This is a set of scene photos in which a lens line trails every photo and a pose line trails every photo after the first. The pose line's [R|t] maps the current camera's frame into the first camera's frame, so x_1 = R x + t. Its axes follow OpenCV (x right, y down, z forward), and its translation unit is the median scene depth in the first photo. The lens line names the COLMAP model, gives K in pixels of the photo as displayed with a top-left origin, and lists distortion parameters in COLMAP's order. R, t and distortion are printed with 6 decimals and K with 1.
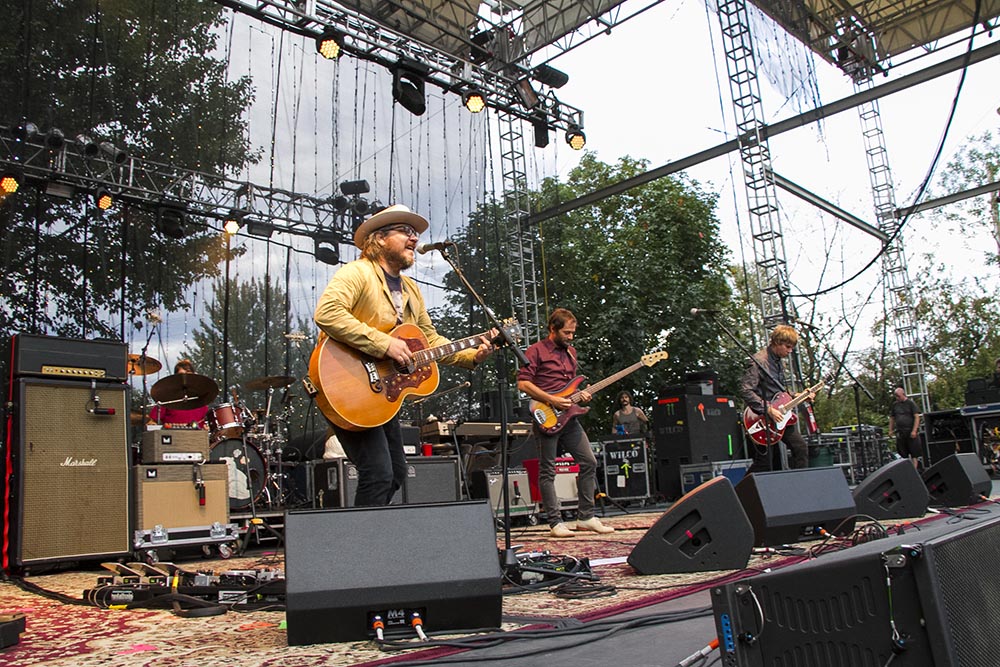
lens RADIAL K [[841.8, 0, 500.0], [0, 841.8, 333.5], [0, 0, 1]] dist [-0.177486, 0.163629]
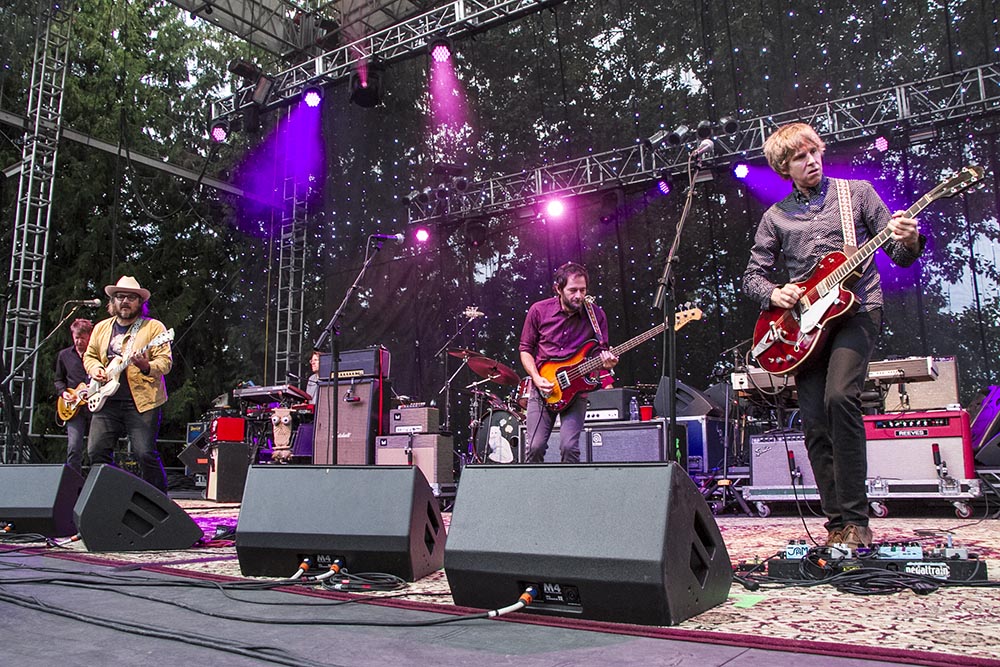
lens RADIAL K [[841.8, 0, 500.0], [0, 841.8, 333.5], [0, 0, 1]] dist [-0.177486, 0.163629]
pose [[0.164366, -0.097400, -0.981579, 0.921959], [0.177716, 0.981753, -0.067659, 0.114259], [0.970258, -0.163322, 0.178676, 0.904455]]
